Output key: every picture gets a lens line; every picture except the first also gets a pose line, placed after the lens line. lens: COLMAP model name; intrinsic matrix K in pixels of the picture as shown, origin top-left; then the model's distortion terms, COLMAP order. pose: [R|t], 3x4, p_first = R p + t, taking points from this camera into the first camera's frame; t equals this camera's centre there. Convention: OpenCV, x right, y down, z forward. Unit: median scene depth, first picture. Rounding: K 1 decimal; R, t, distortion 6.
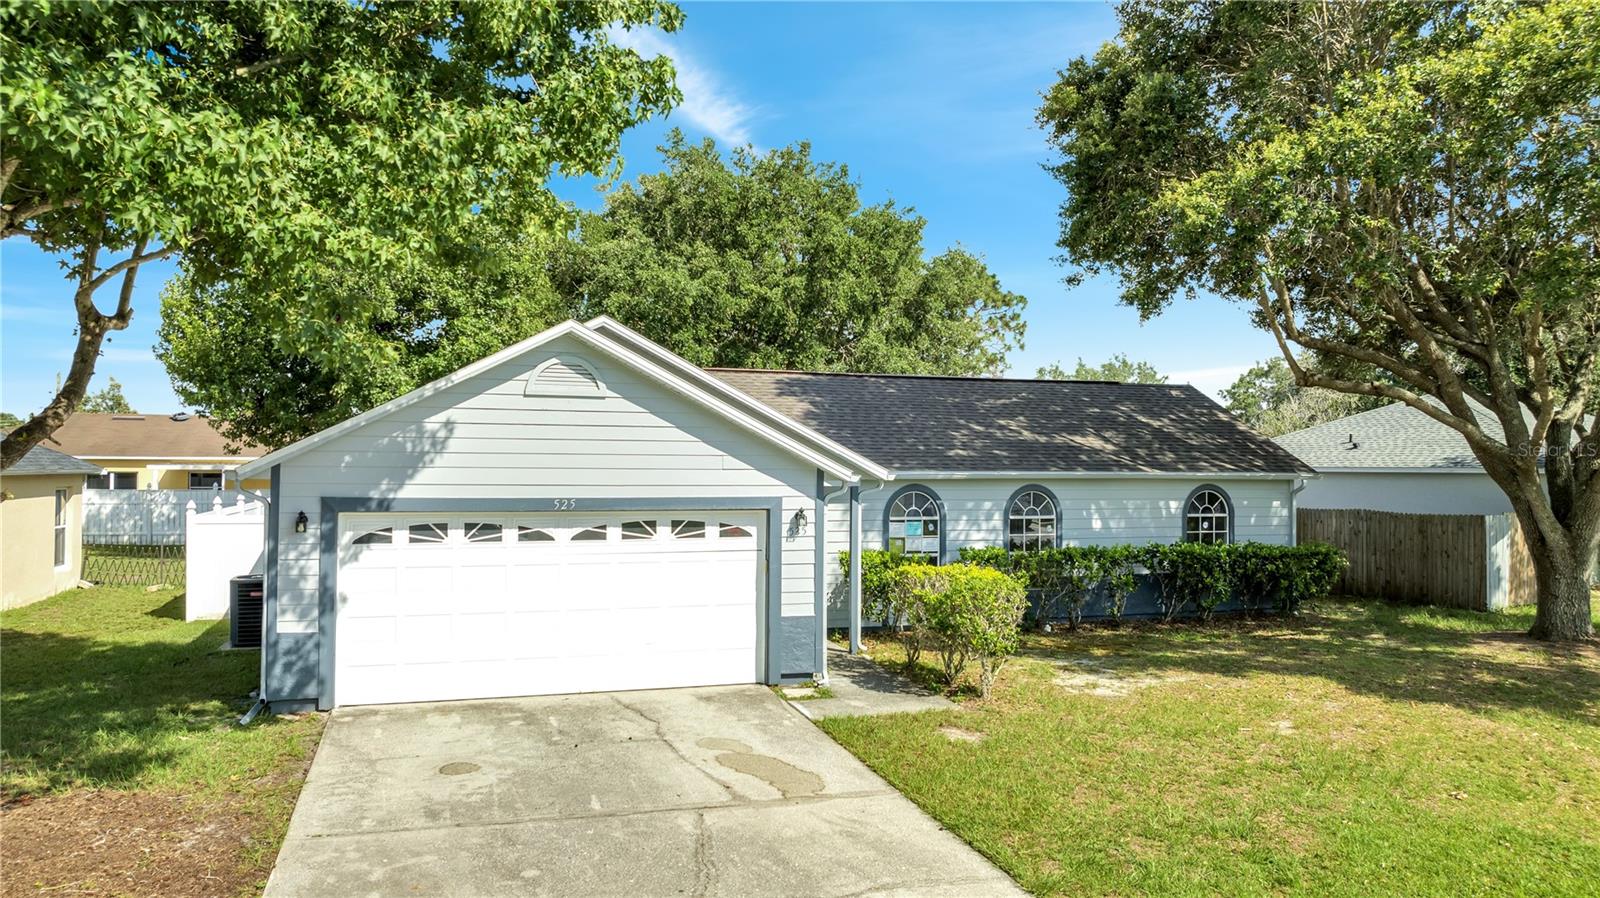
lens RADIAL K [[1129.0, 0, 798.8], [0, 1129.0, 444.0], [0, 0, 1]] dist [-0.018895, 0.009652]
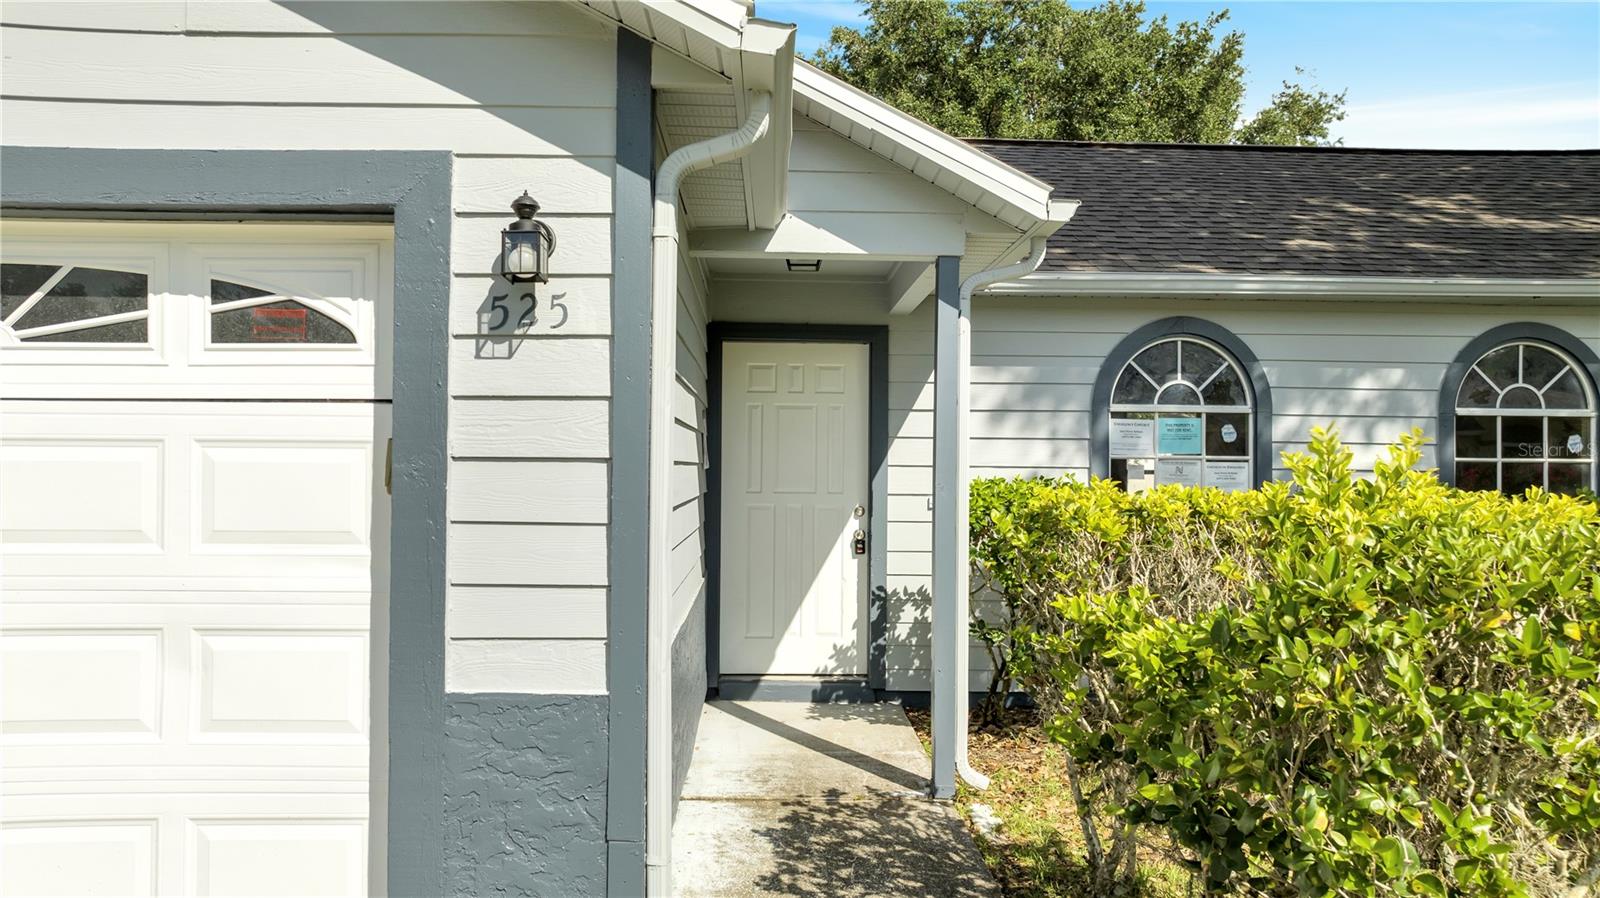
lens RADIAL K [[1129.0, 0, 803.4], [0, 1129.0, 447.4], [0, 0, 1]] dist [-0.018895, 0.009652]
pose [[0.961439, -0.003403, -0.274997, 0.089103], [0.003235, 0.999994, -0.001064, 0.083113], [0.274999, 0.000133, 0.961444, 0.637713]]
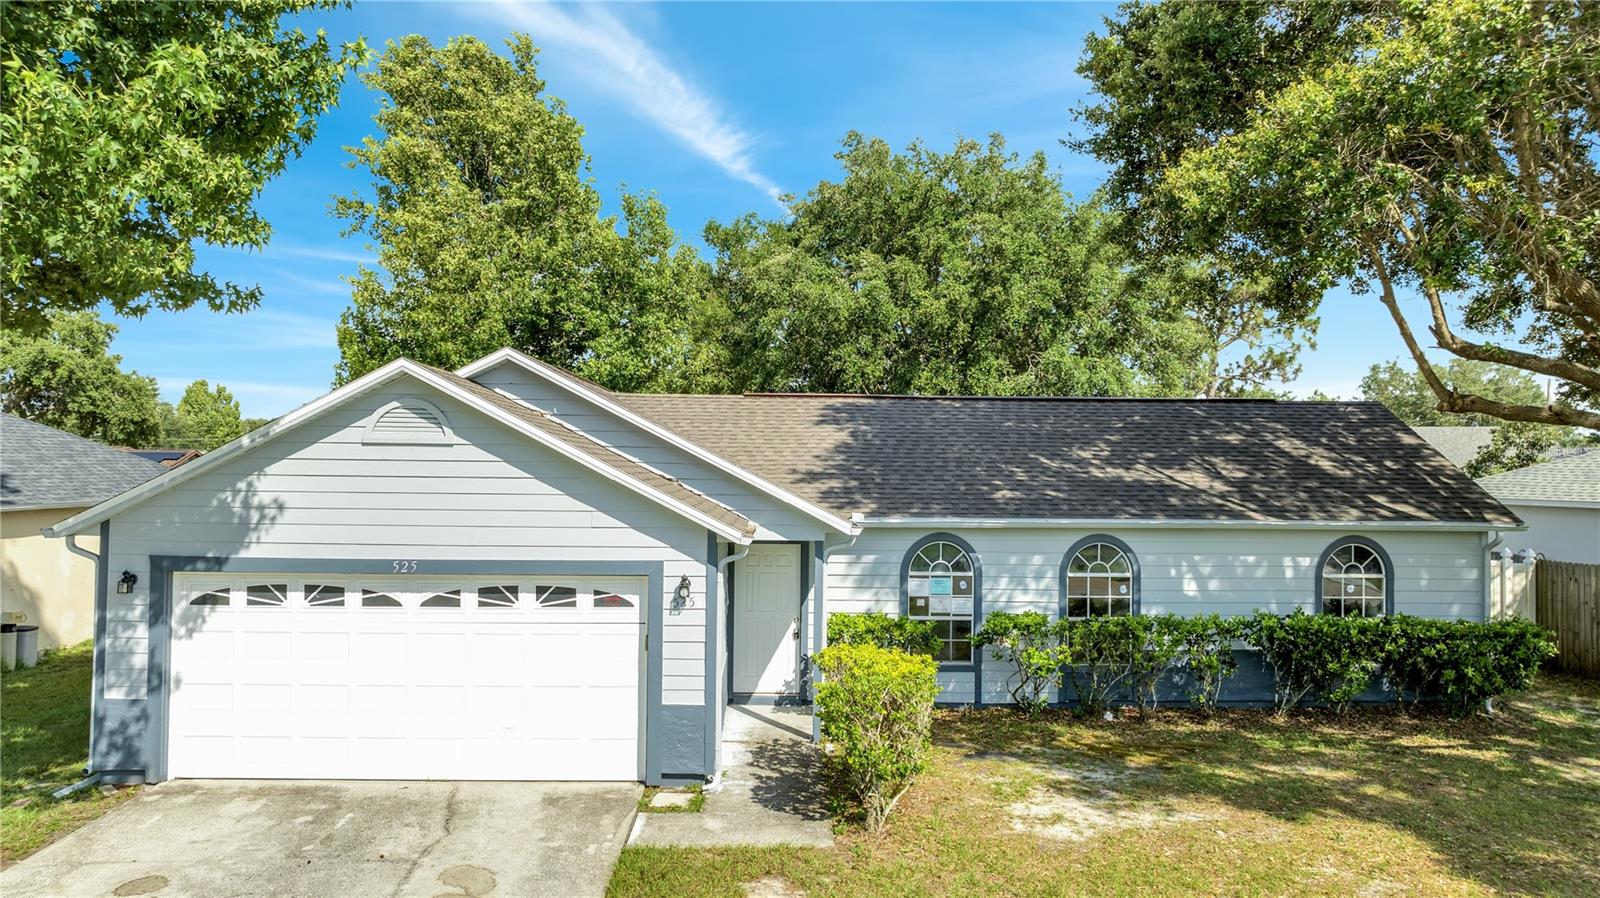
lens RADIAL K [[1129.0, 0, 799.9], [0, 1129.0, 449.4], [0, 0, 1]] dist [-0.018895, 0.009652]
pose [[0.958367, -0.001557, -0.285534, 0.253192], [0.002099, 0.999997, 0.001591, -0.029058], [0.285530, -0.002124, 0.958367, 0.182073]]
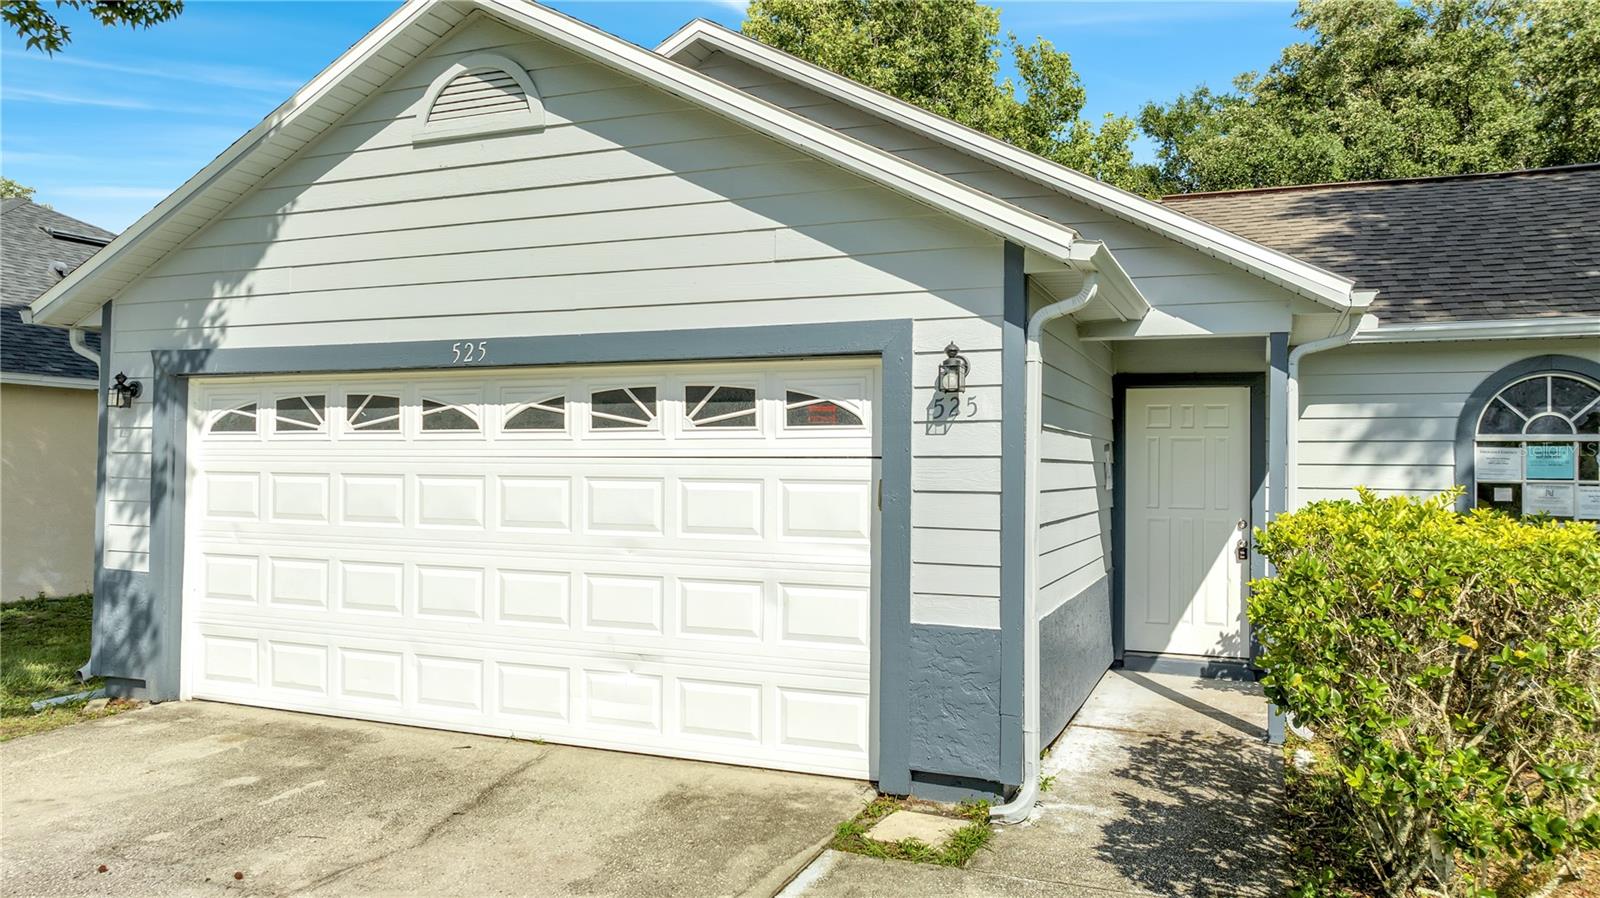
lens RADIAL K [[1129.0, 0, 801.5], [0, 1129.0, 447.7], [0, 0, 1]] dist [-0.018895, 0.009652]
pose [[0.766152, -0.009865, -0.642584, 0.164960], [0.007087, 0.999951, -0.006902, 0.074360], [0.642620, 0.000734, 0.766184, 0.532556]]
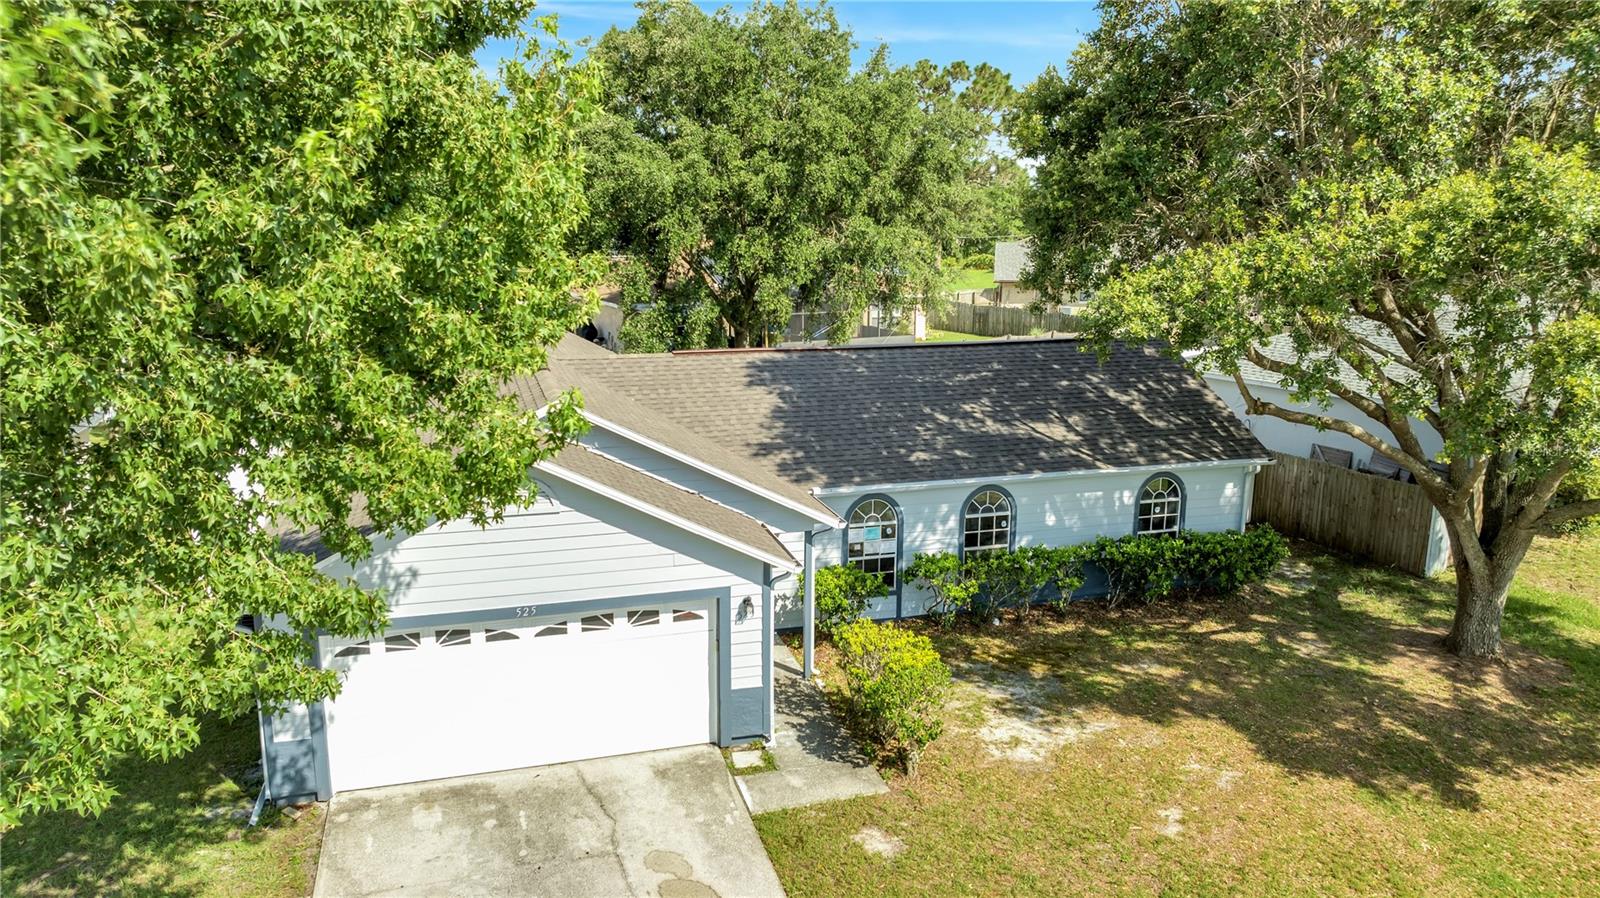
lens RADIAL K [[1129.0, 0, 801.3], [0, 1129.0, 454.3], [0, 0, 1]] dist [-0.018895, 0.009652]
pose [[0.999875, 0.002554, -0.015593, 0.054332], [0.001203, 0.971683, 0.236287, -0.259644], [0.015755, -0.236276, 0.971558, -0.008373]]
